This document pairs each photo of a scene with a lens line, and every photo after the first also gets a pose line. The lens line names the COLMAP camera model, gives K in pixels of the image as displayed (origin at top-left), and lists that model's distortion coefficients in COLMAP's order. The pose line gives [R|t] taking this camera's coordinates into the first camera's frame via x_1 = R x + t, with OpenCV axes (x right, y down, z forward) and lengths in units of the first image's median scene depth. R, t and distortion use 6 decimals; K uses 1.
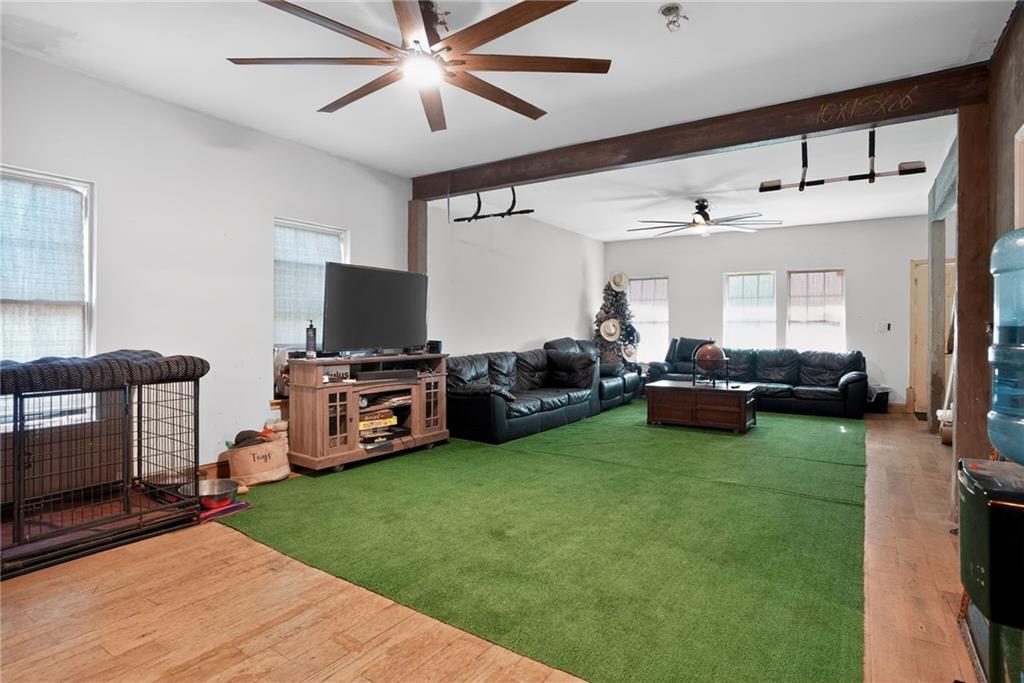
lens RADIAL K [[535.8, 0, 514.8], [0, 535.8, 332.8], [0, 0, 1]] dist [-0.041524, 0.001183]
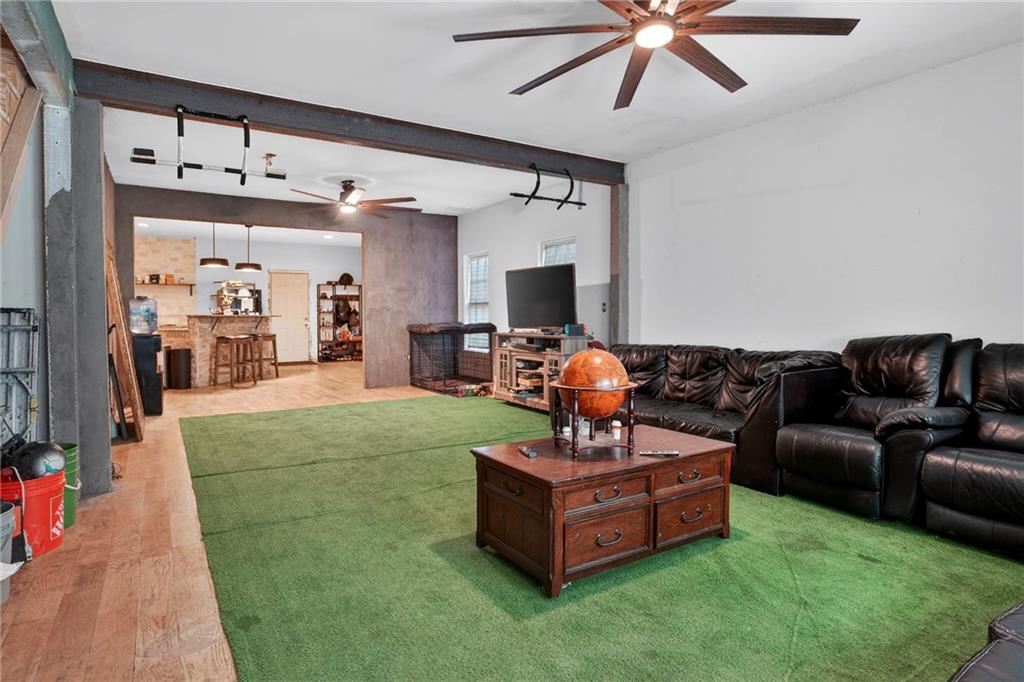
lens RADIAL K [[539.1, 0, 512.0], [0, 539.1, 341.0], [0, 0, 1]] dist [-0.049337, 0.000436]
pose [[-0.381614, 0.043404, -0.923302, 0.639905], [-0.007149, 0.998728, 0.049905, -0.003596], [0.924294, 0.025645, -0.380819, 0.917825]]
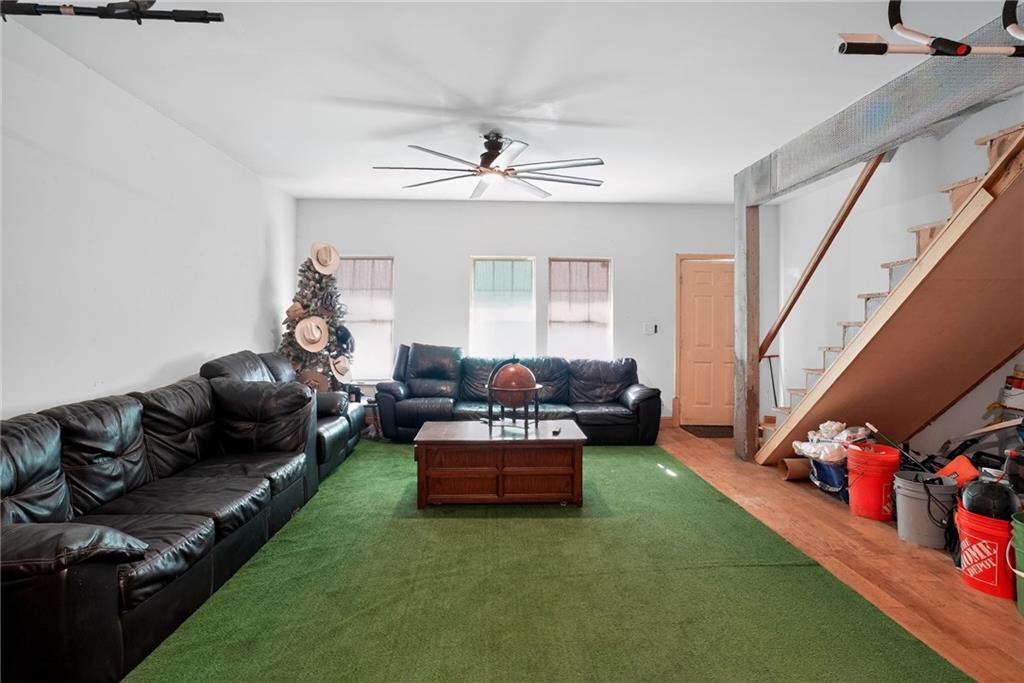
lens RADIAL K [[544.5, 0, 507.8], [0, 544.5, 320.2], [0, 0, 1]] dist [-0.053360, 0.035720]
pose [[0.812089, -0.000448, 0.583533, -0.008863], [0.001722, 0.999997, -0.001628, -0.024223], [-0.583531, 0.002327, 0.812088, 0.404697]]
